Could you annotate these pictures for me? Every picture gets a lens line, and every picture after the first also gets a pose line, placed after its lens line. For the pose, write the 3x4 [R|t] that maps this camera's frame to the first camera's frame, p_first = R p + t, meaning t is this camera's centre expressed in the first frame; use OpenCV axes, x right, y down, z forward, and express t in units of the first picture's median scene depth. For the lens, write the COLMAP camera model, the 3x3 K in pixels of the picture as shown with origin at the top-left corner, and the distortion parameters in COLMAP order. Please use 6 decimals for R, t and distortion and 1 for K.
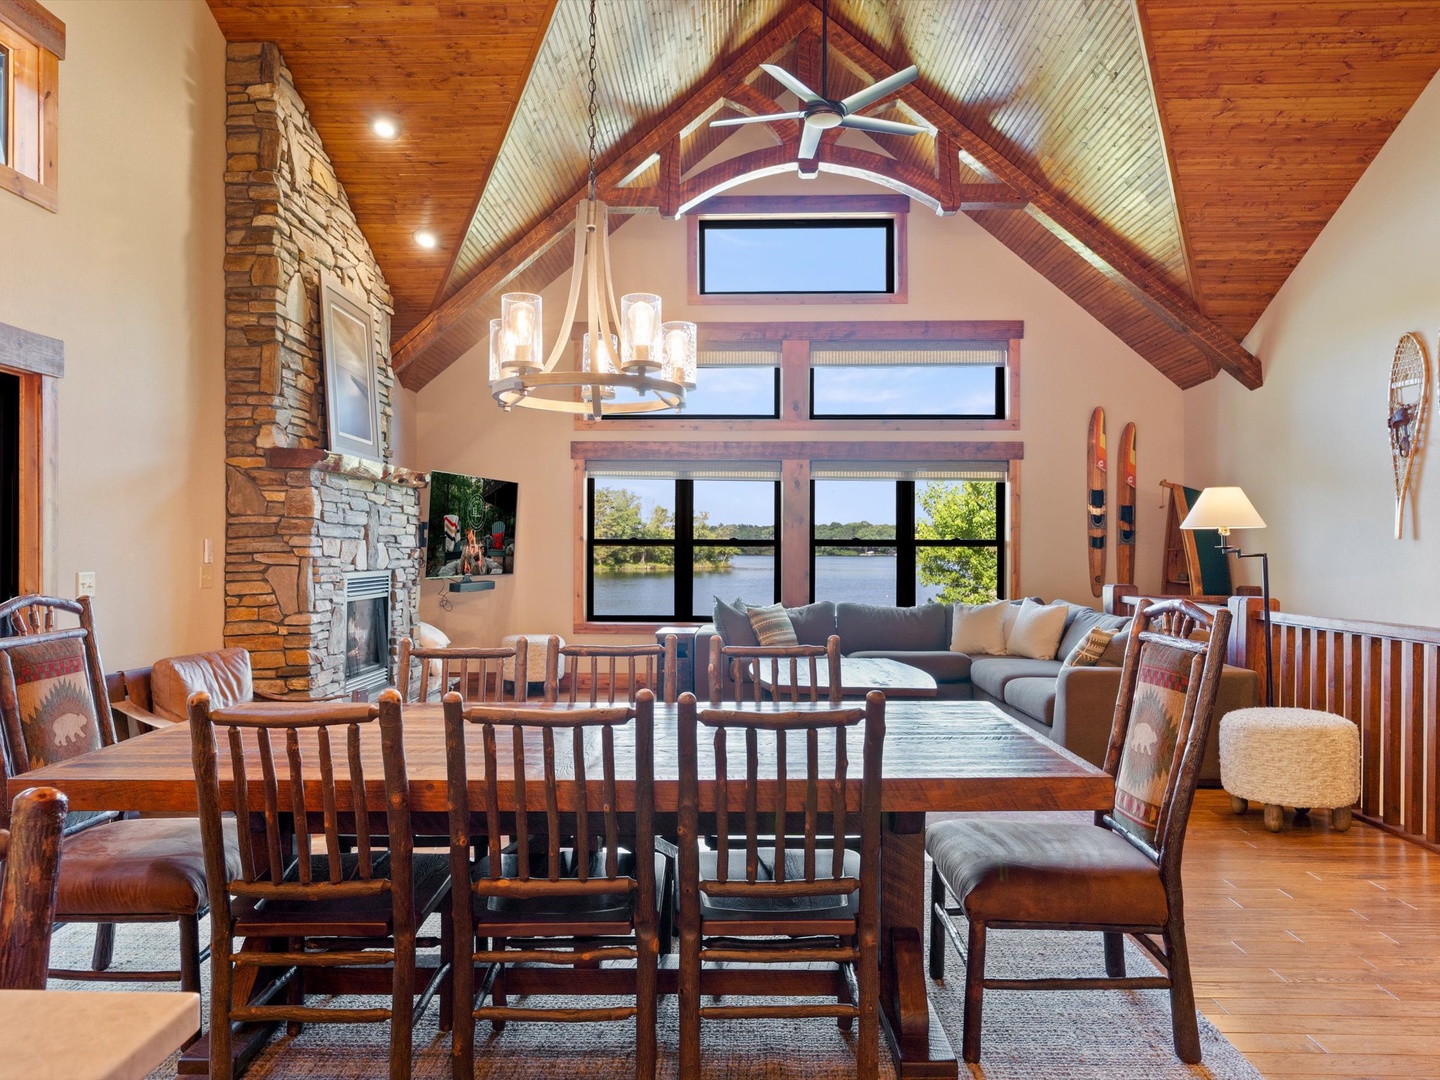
lens RADIAL K [[1002.1, 0, 724.3], [0, 1002.1, 540.2], [0, 0, 1]] dist [0.012395, 0.002544]
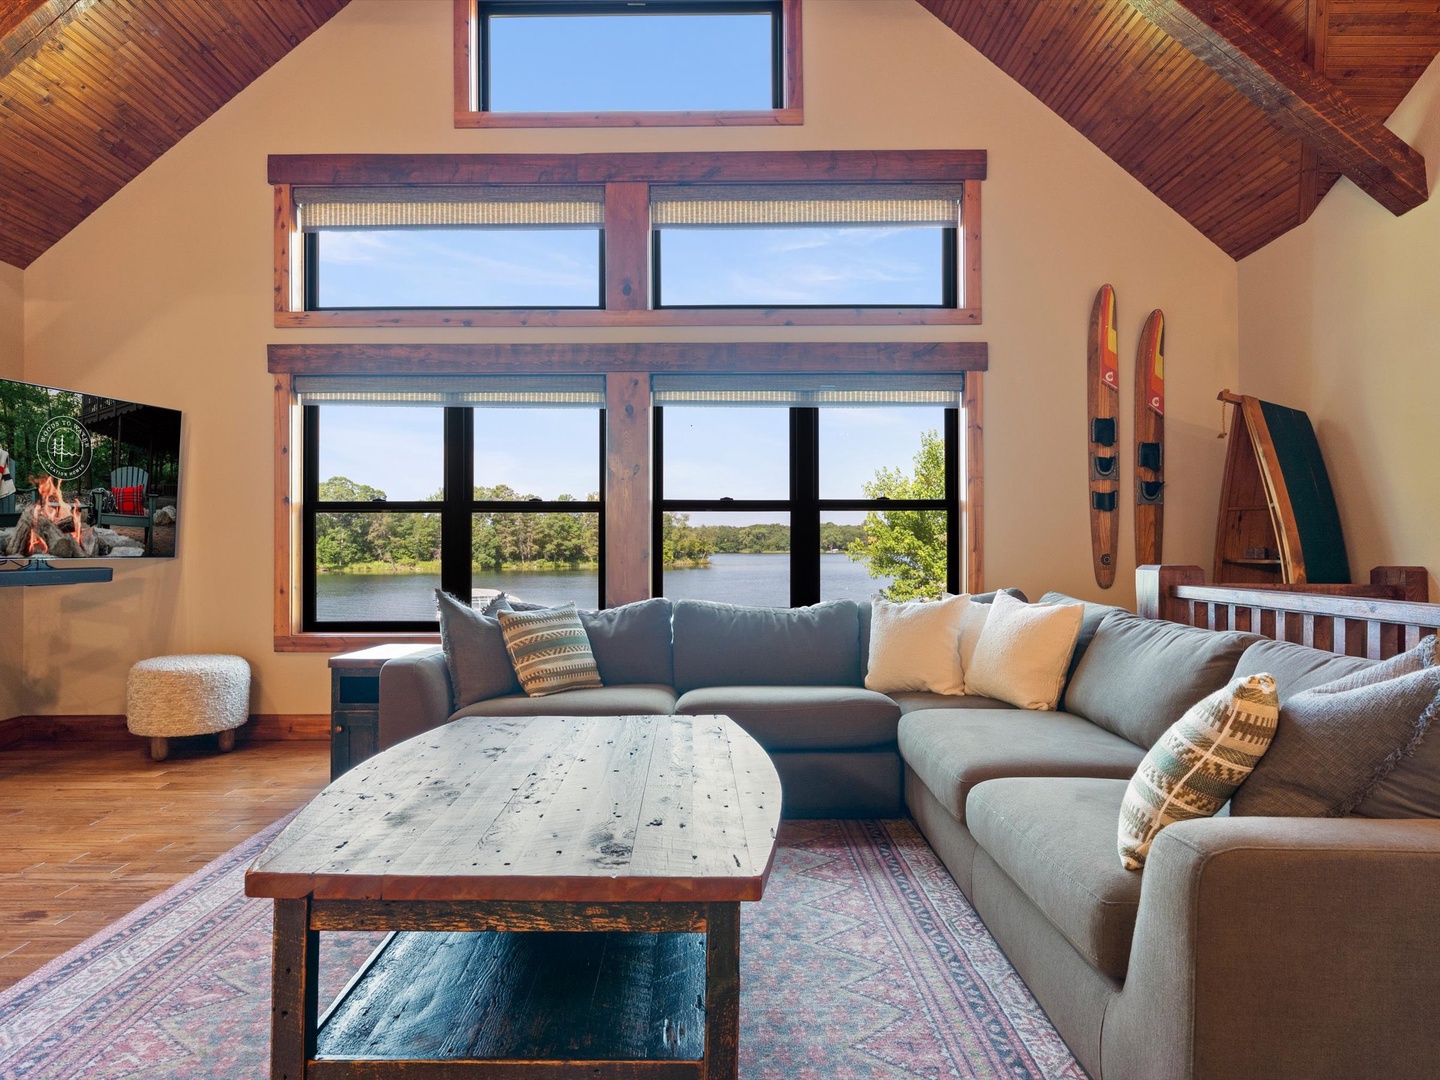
lens RADIAL K [[891.9, 0, 718.7], [0, 891.9, 539.7], [0, 0, 1]] dist [0.003989, -0.001689]
pose [[0.999867, -0.005521, 0.015315, 0.119881], [0.005518, 0.999985, 0.000191, 0.024804], [-0.015316, -0.000107, 0.999883, 0.441662]]
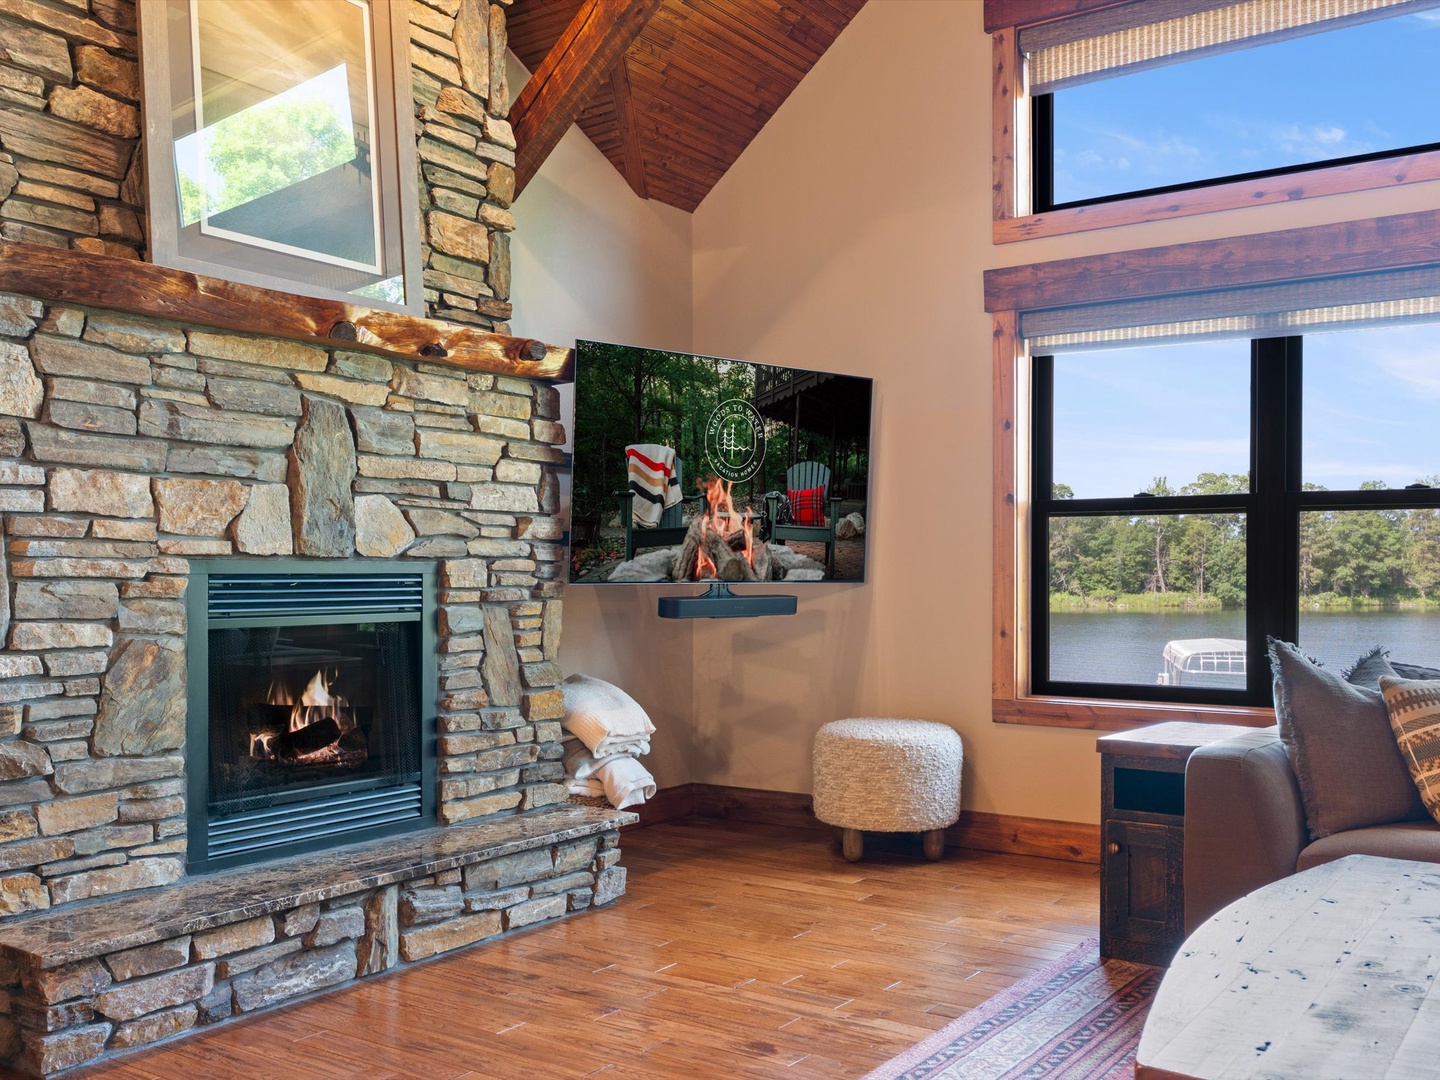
lens RADIAL K [[1403.5, 0, 701.2], [0, 1403.5, 591.1], [0, 0, 1]] dist [0.009278, 0.000000]
pose [[0.825640, 0.002409, -0.564192, 0.085069], [0.009119, 0.999803, 0.017614, 0.025709], [0.564124, -0.019688, 0.825456, 0.440311]]
